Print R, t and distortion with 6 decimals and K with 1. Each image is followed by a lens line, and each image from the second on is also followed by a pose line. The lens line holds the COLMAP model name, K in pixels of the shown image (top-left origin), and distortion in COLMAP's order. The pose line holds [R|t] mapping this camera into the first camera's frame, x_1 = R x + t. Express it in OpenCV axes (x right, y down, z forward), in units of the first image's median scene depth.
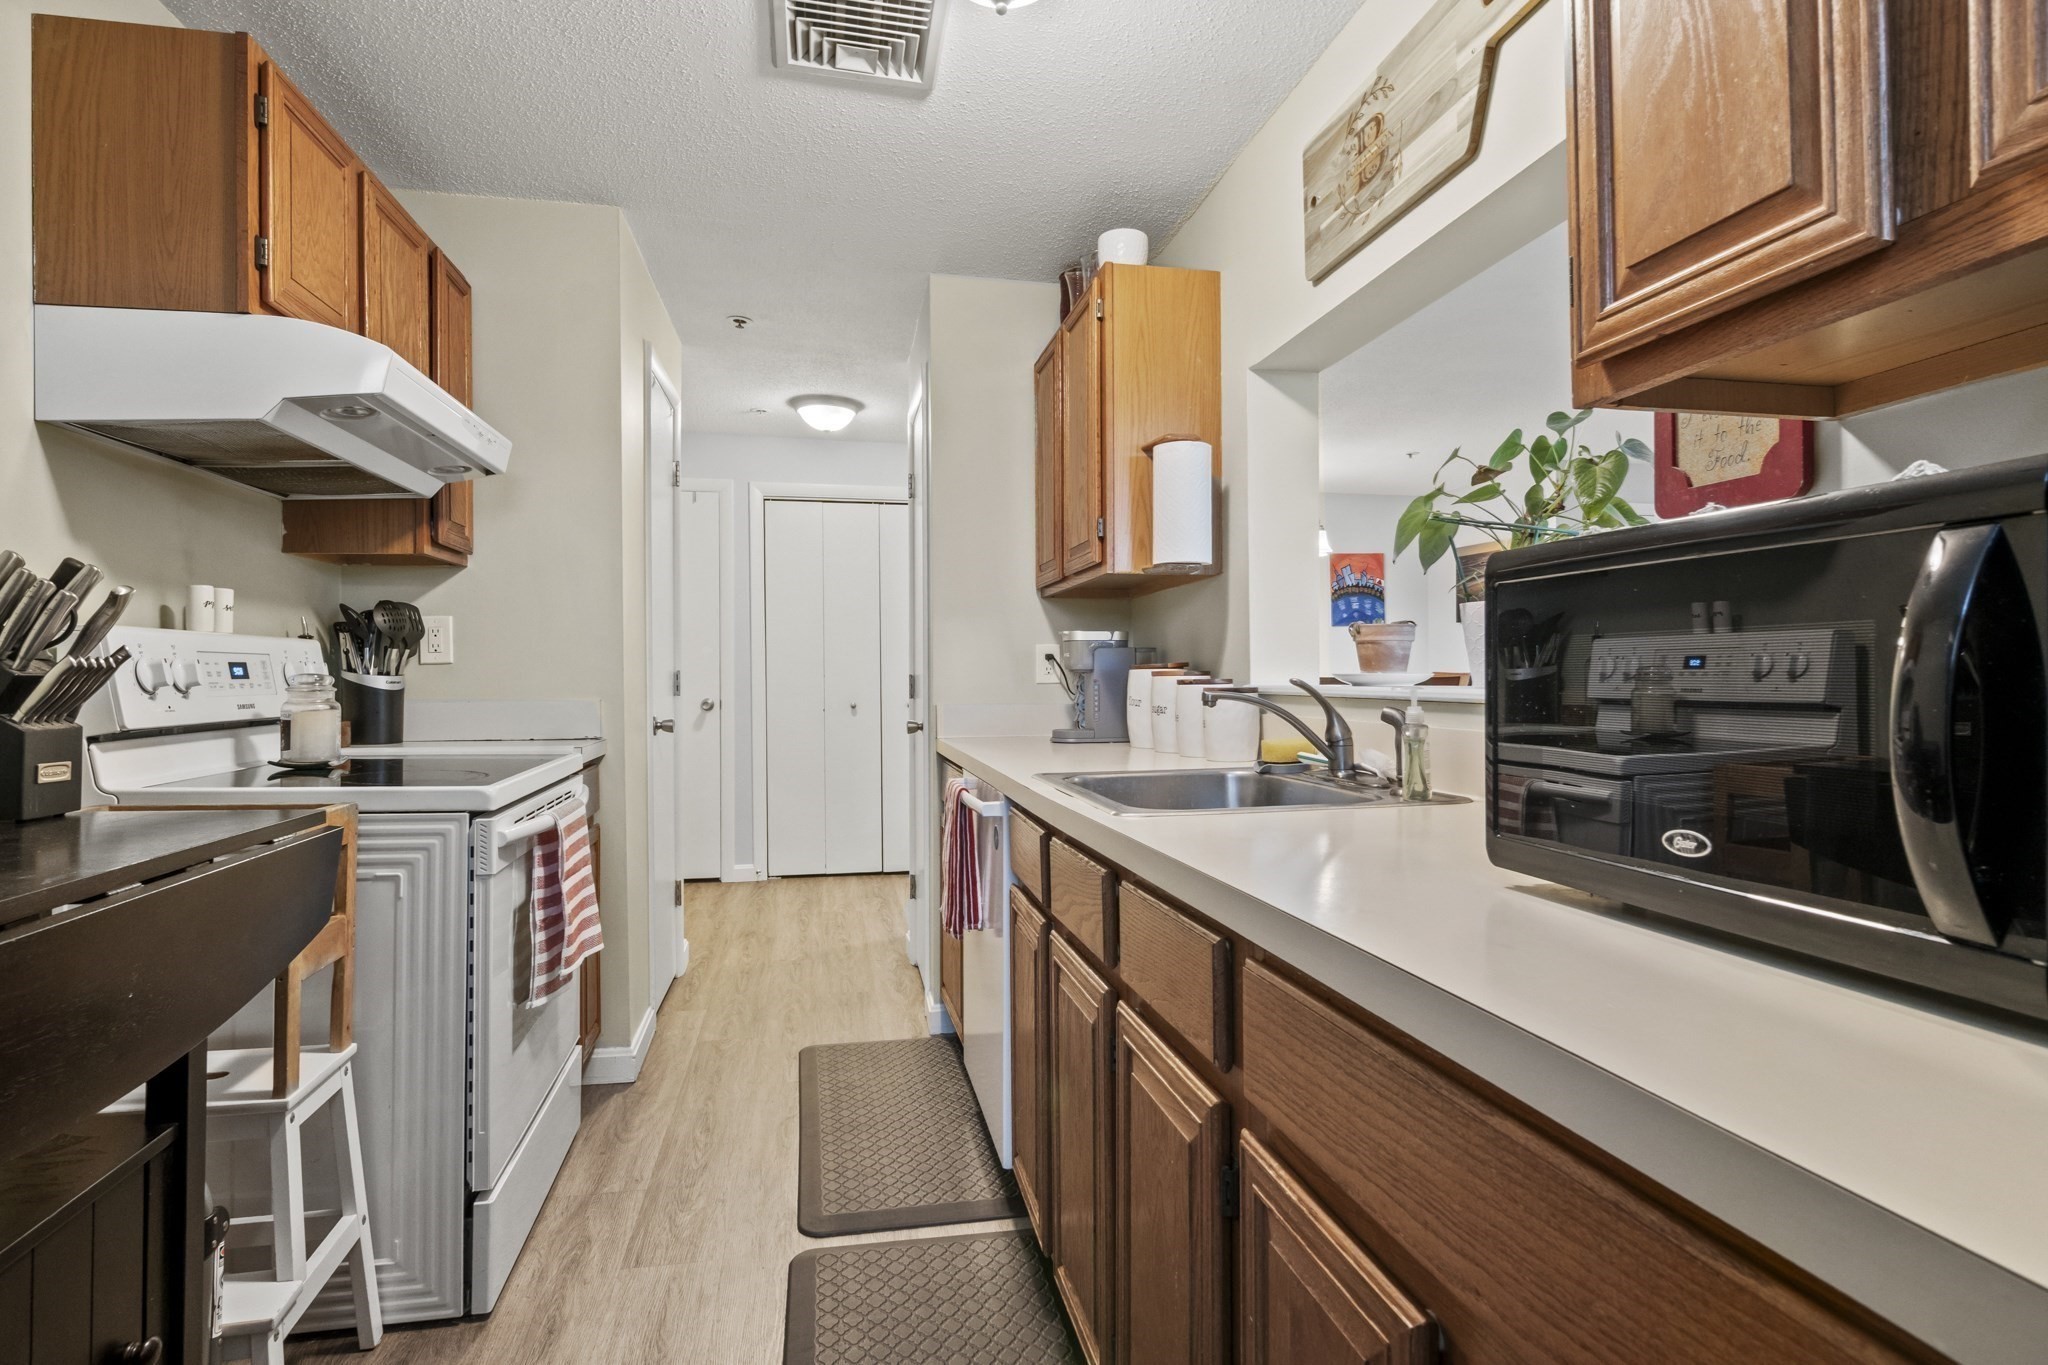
lens RADIAL K [[1020.2, 0, 1044.7], [0, 1020.2, 681.6], [0, 0, 1]] dist [-0.003110, -0.000453]
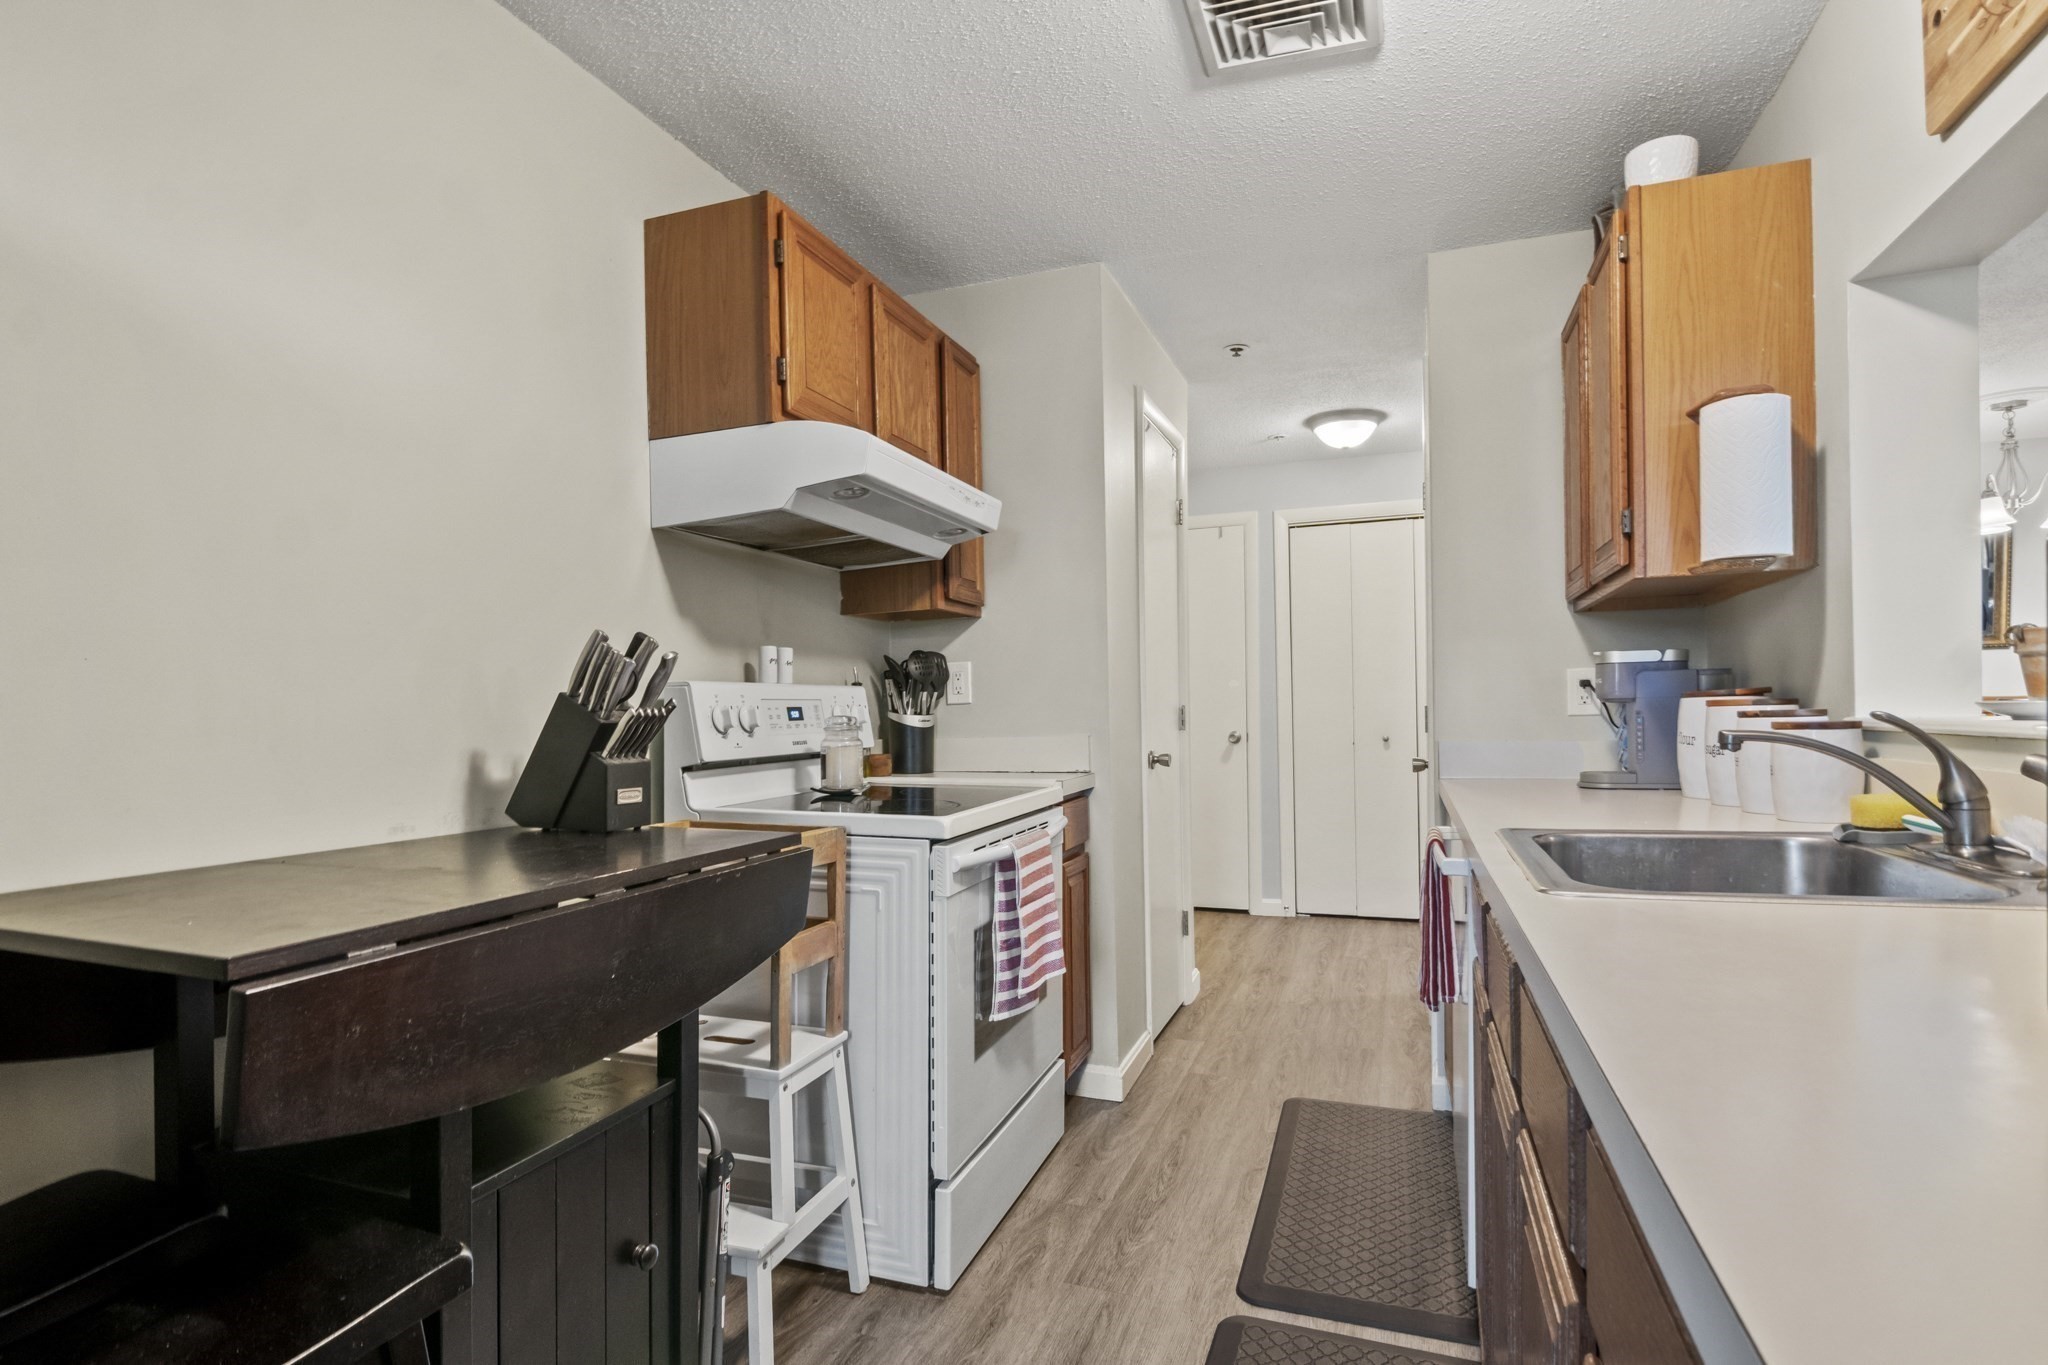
lens RADIAL K [[1034.4, 0, 1032.4], [0, 1034.4, 728.1], [0, 0, 1]] dist [-0.001925, -0.002113]
pose [[0.852620, -0.002860, -0.522524, 0.101780], [0.011101, 0.999858, 0.012642, -0.005748], [0.522414, -0.016579, 0.852531, 0.077841]]
